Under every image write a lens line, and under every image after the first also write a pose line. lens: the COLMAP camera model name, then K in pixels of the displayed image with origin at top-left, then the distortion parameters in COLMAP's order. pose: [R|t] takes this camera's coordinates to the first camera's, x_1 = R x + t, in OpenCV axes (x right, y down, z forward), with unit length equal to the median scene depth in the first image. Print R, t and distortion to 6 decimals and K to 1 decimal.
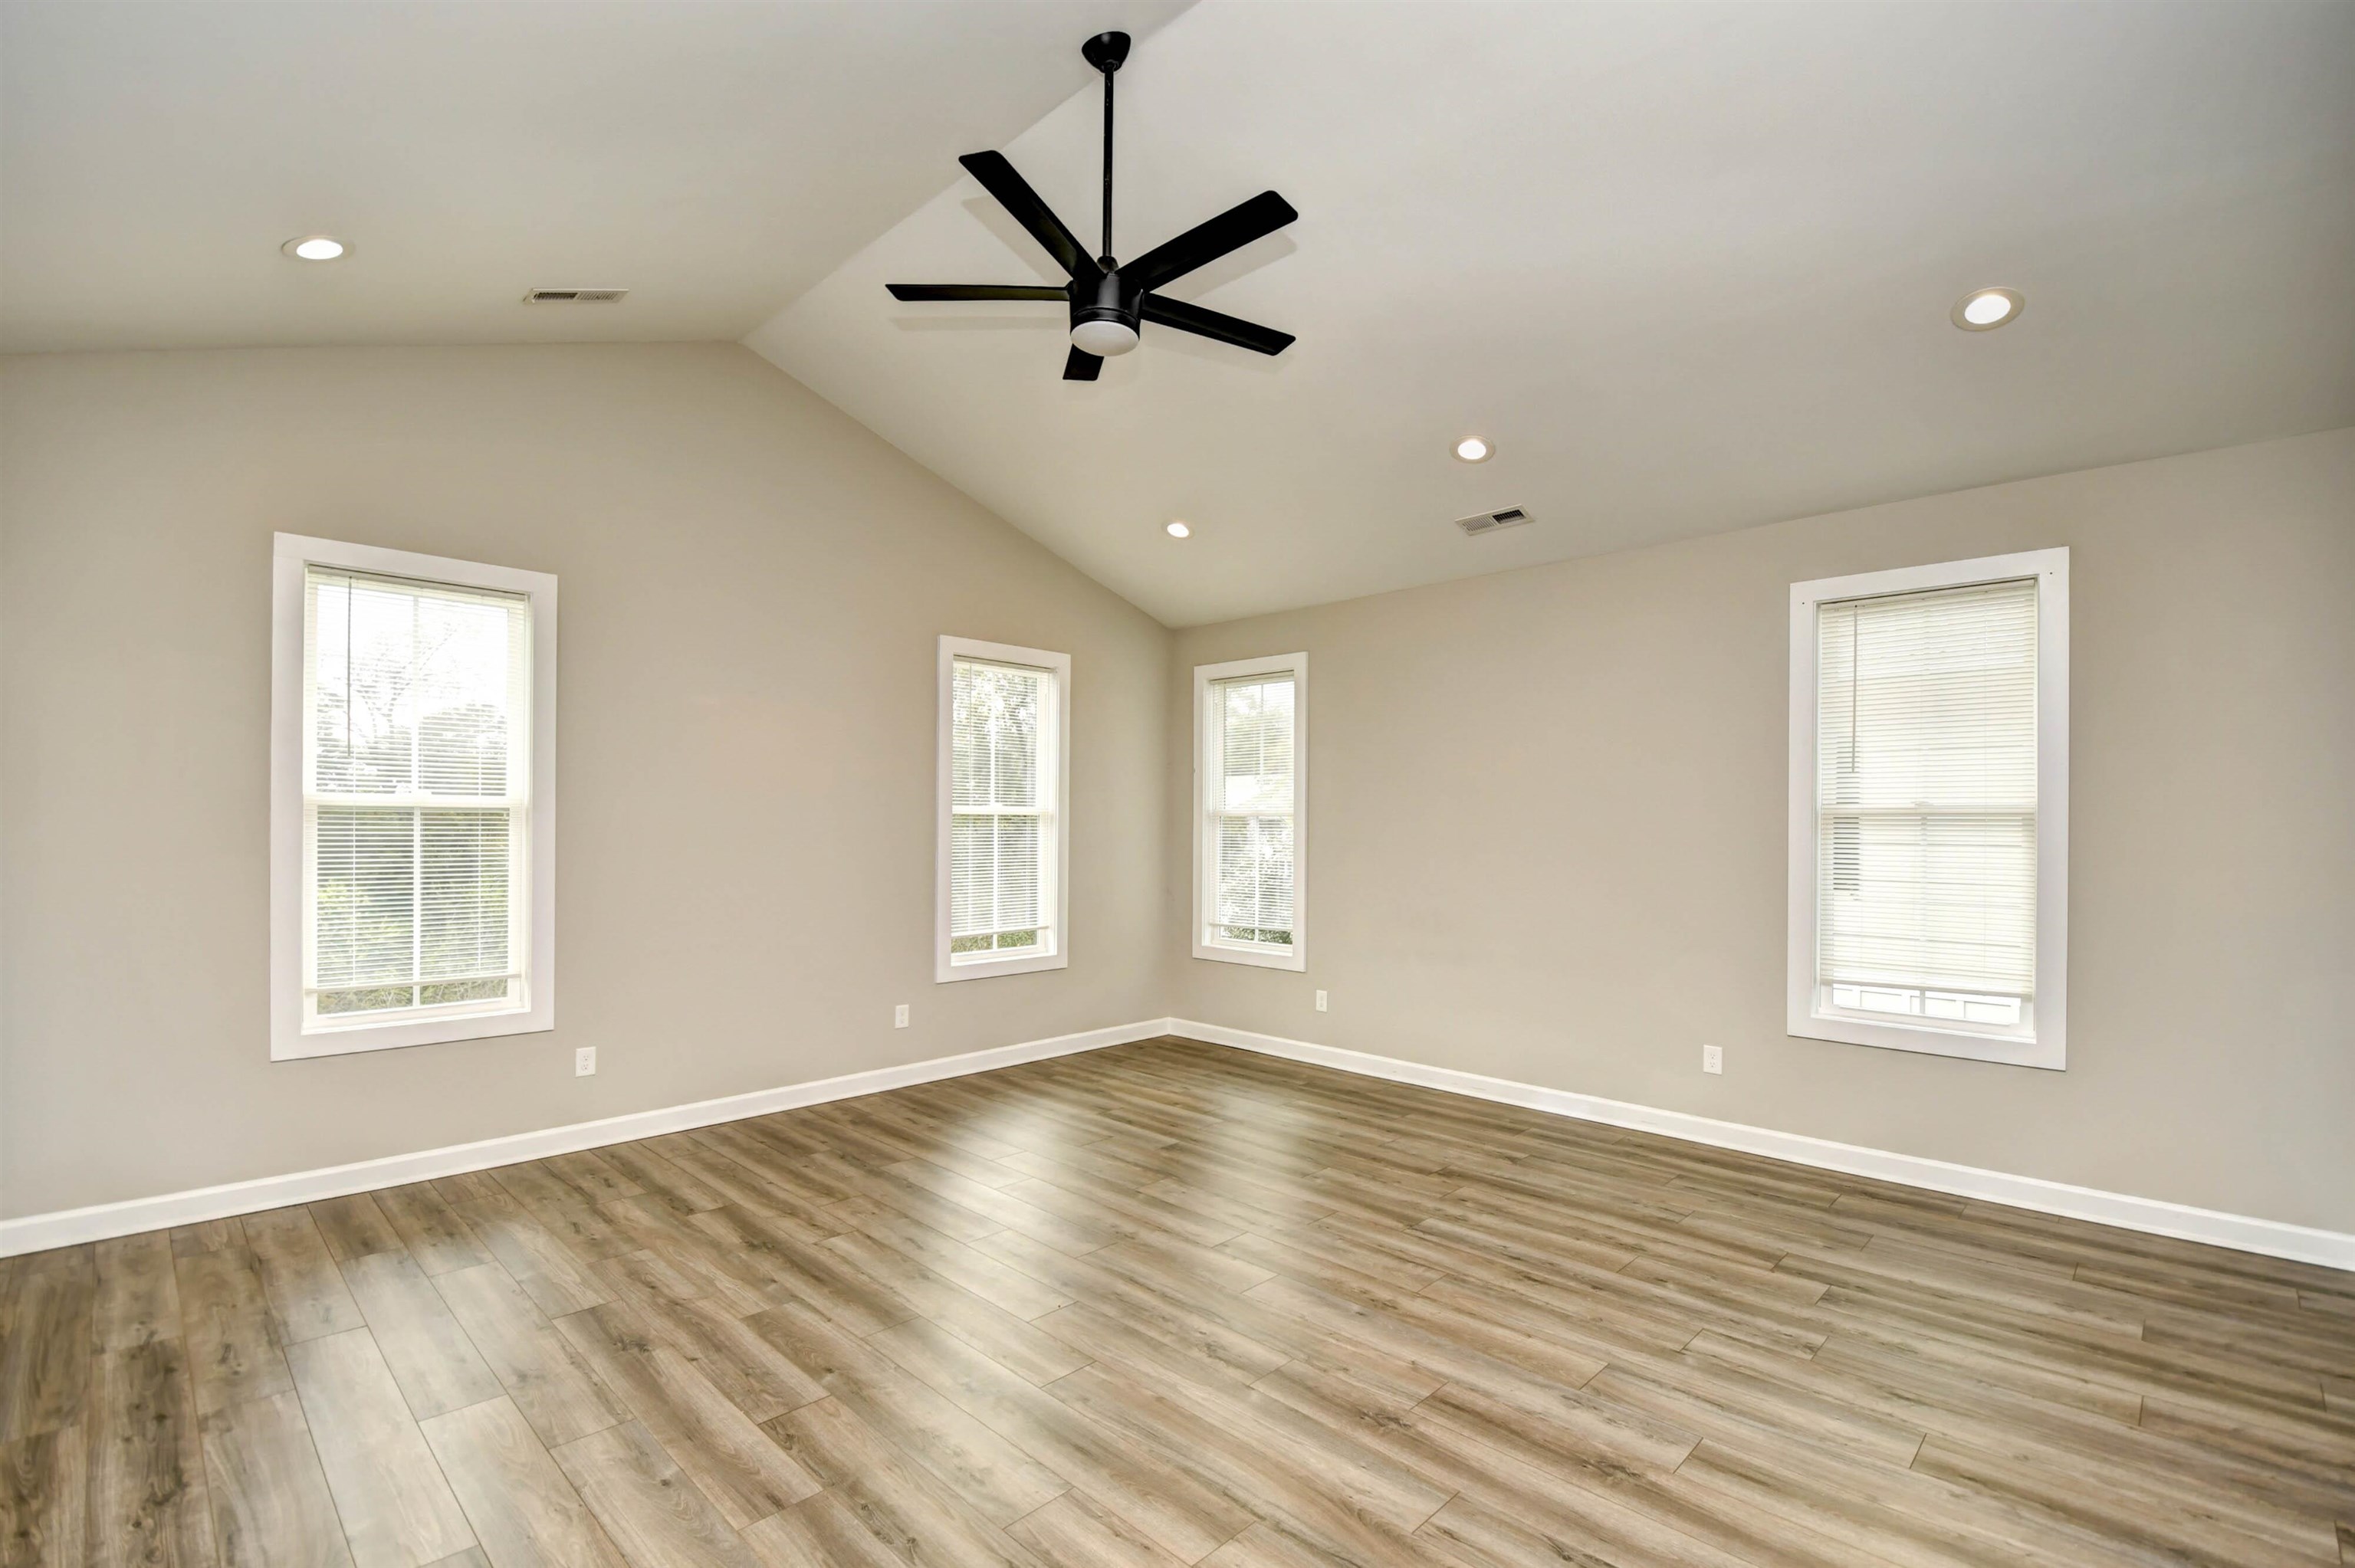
lens RADIAL K [[1052.7, 0, 1183.7], [0, 1052.7, 818.3], [0, 0, 1]] dist [0.030206, -0.030474]
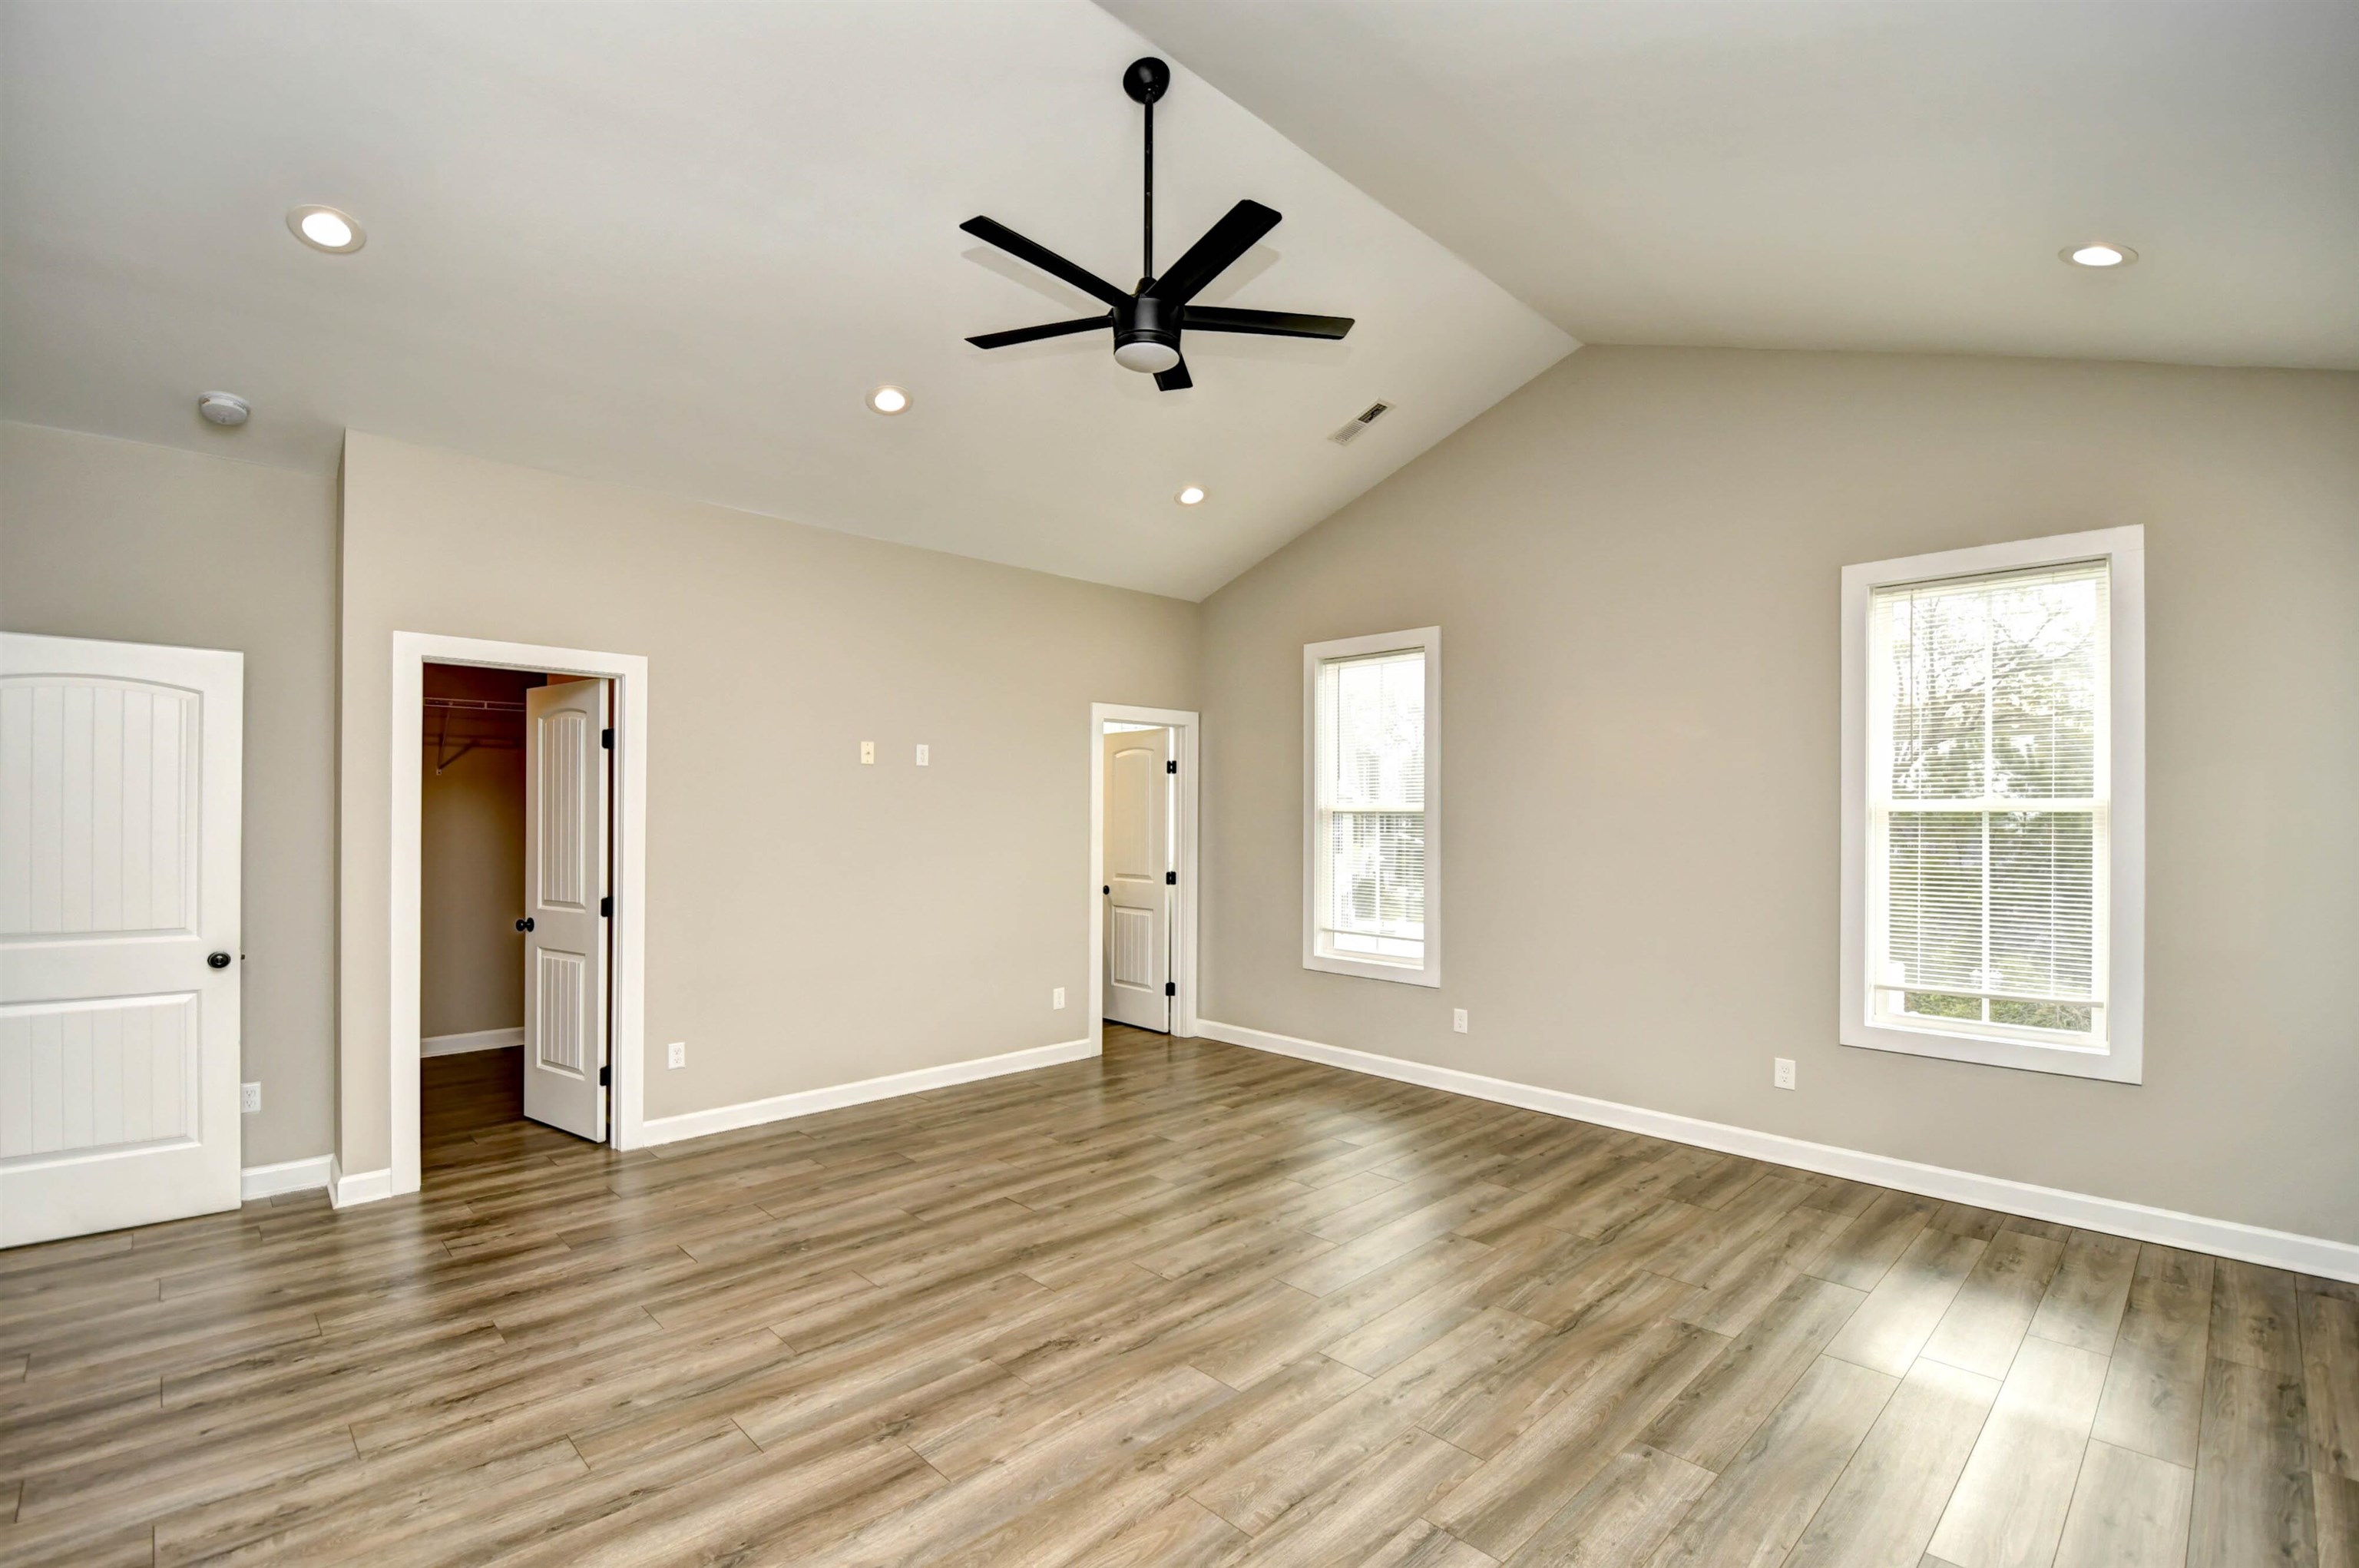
lens RADIAL K [[1054.6, 0, 1185.7], [0, 1054.6, 818.4], [0, 0, 1]] dist [0.030206, -0.030474]
pose [[-0.030434, -0.006673, -0.999515, 0.889712], [0.001299, 0.999977, -0.006716, 0.008885], [0.999536, -0.001503, -0.030425, 0.989438]]
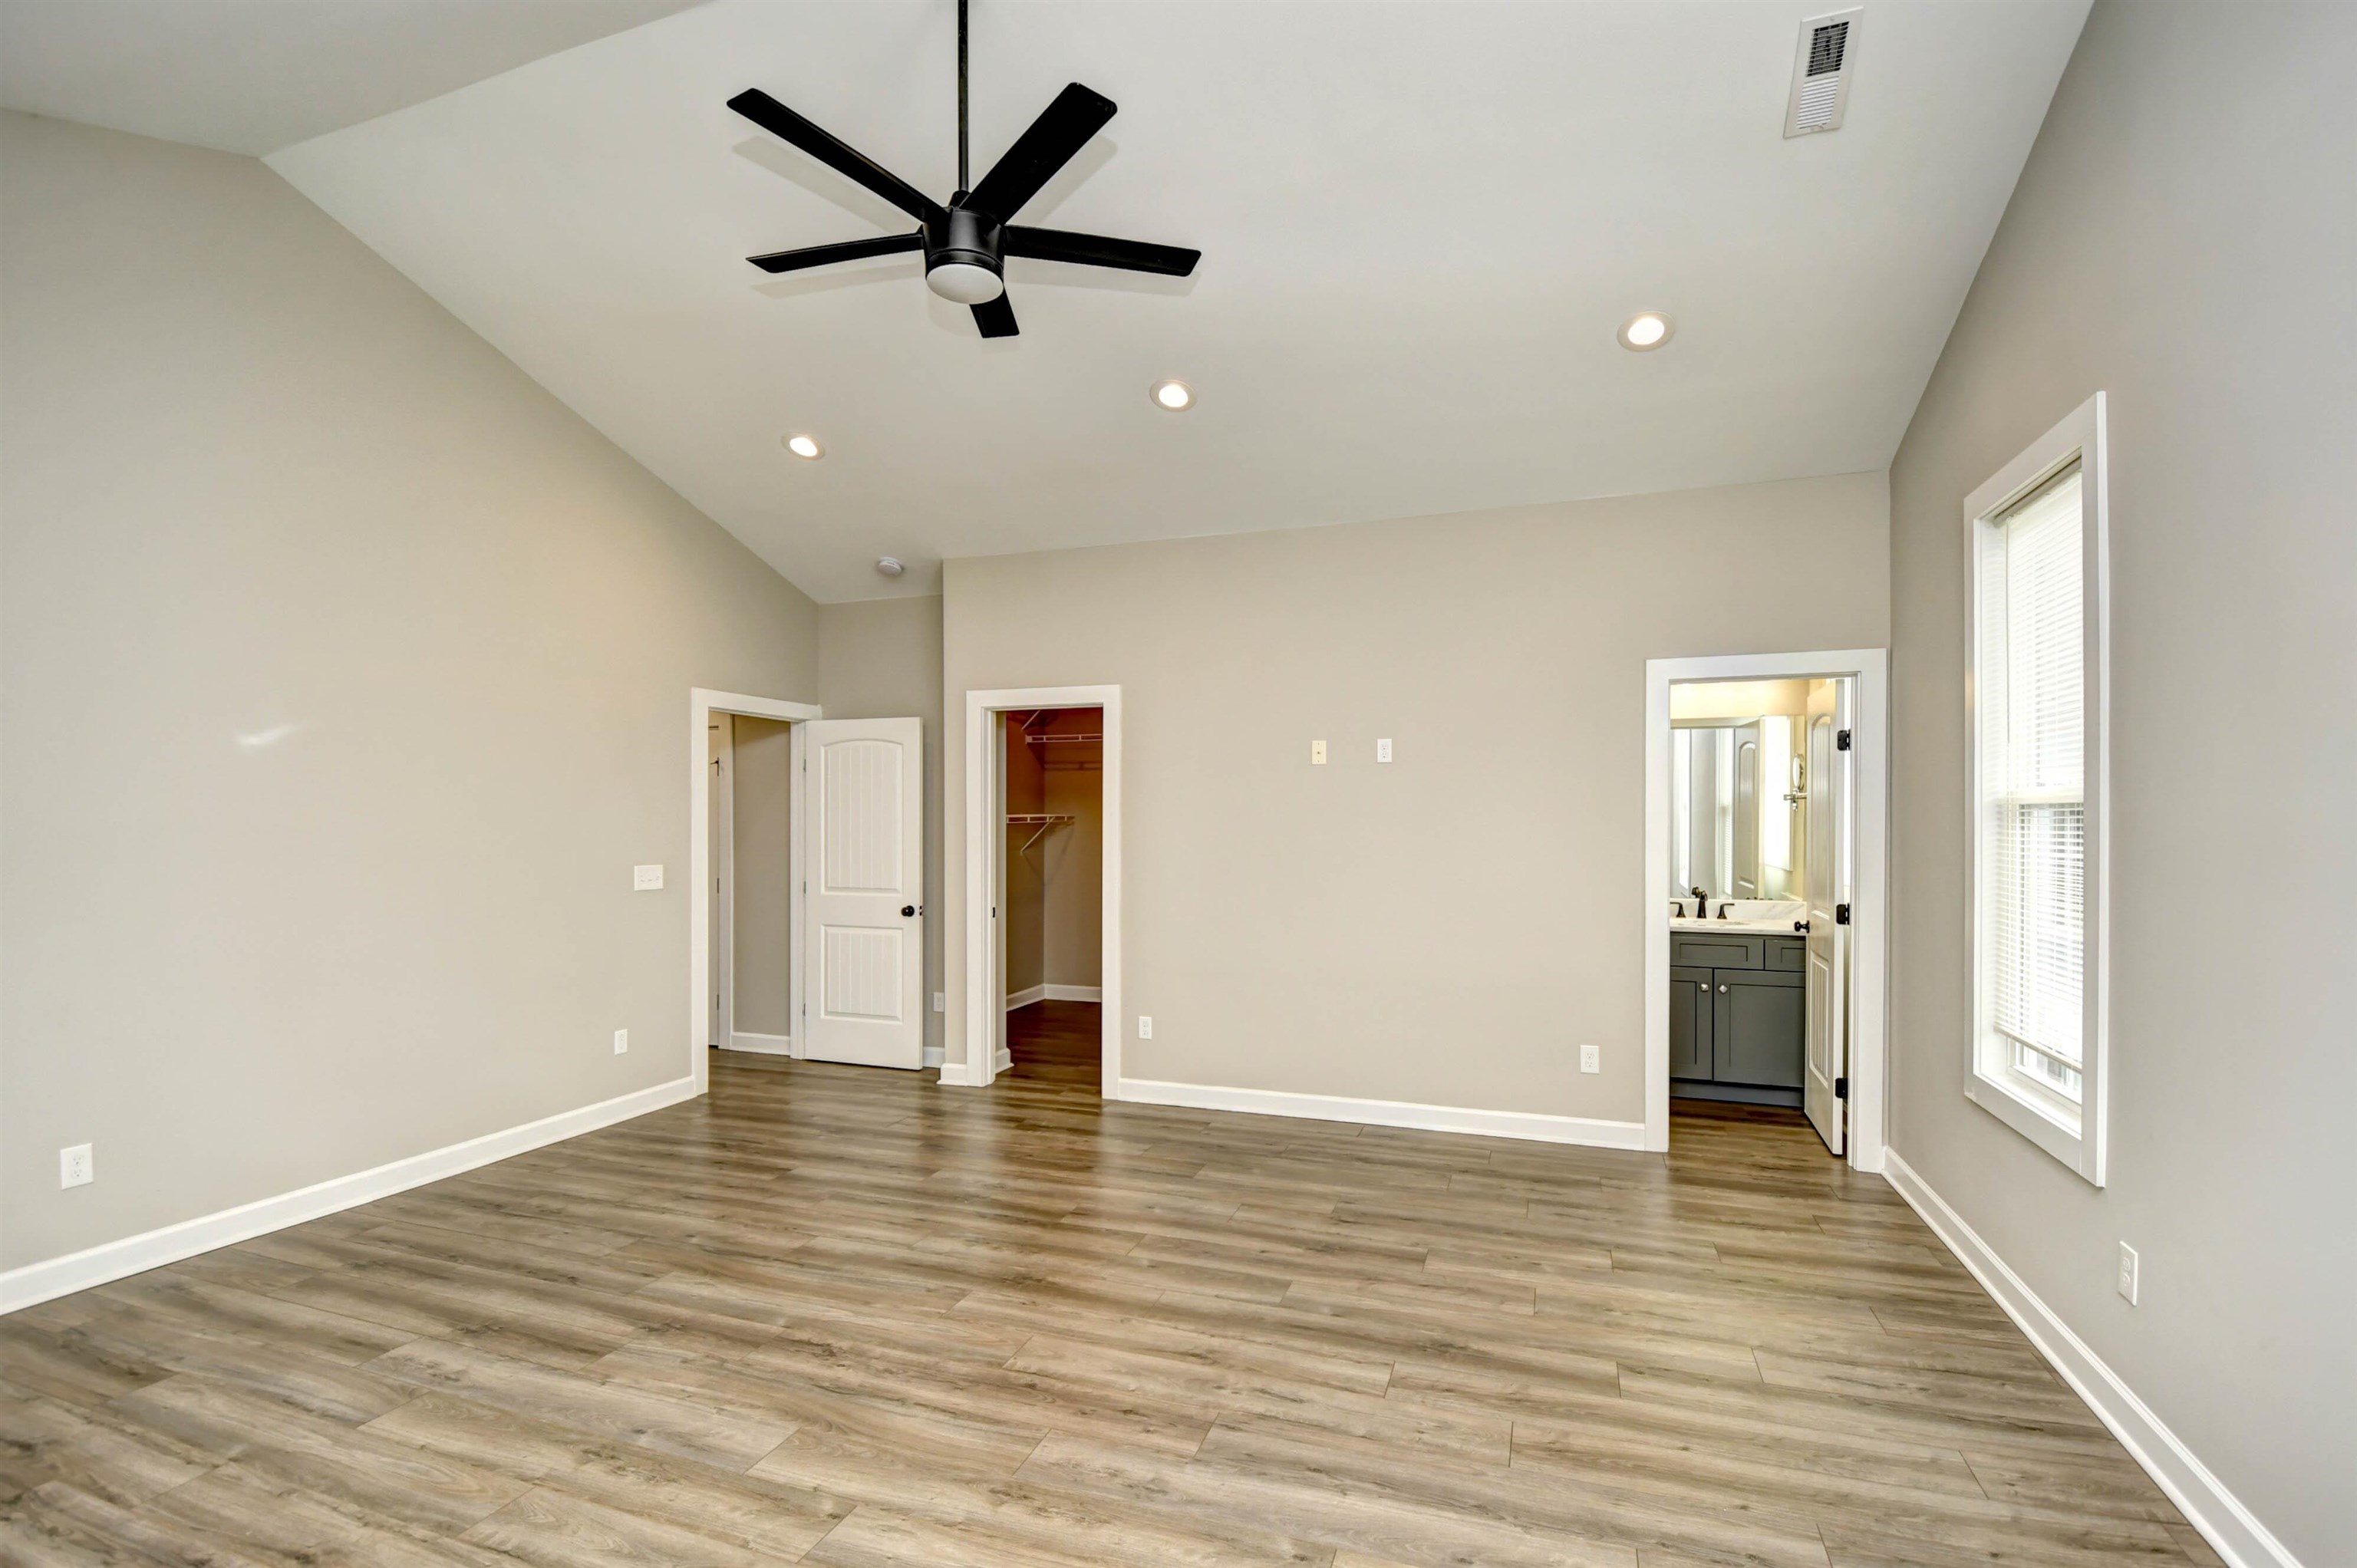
lens RADIAL K [[1051.2, 0, 1185.7], [0, 1051.2, 826.4], [0, 0, 1]] dist [0.015345, -0.029649]
pose [[-0.906333, -0.008173, -0.422486, 0.123132], [-0.006051, 0.999961, -0.006363, 0.015661], [0.422521, -0.003211, -0.906347, 1.747204]]
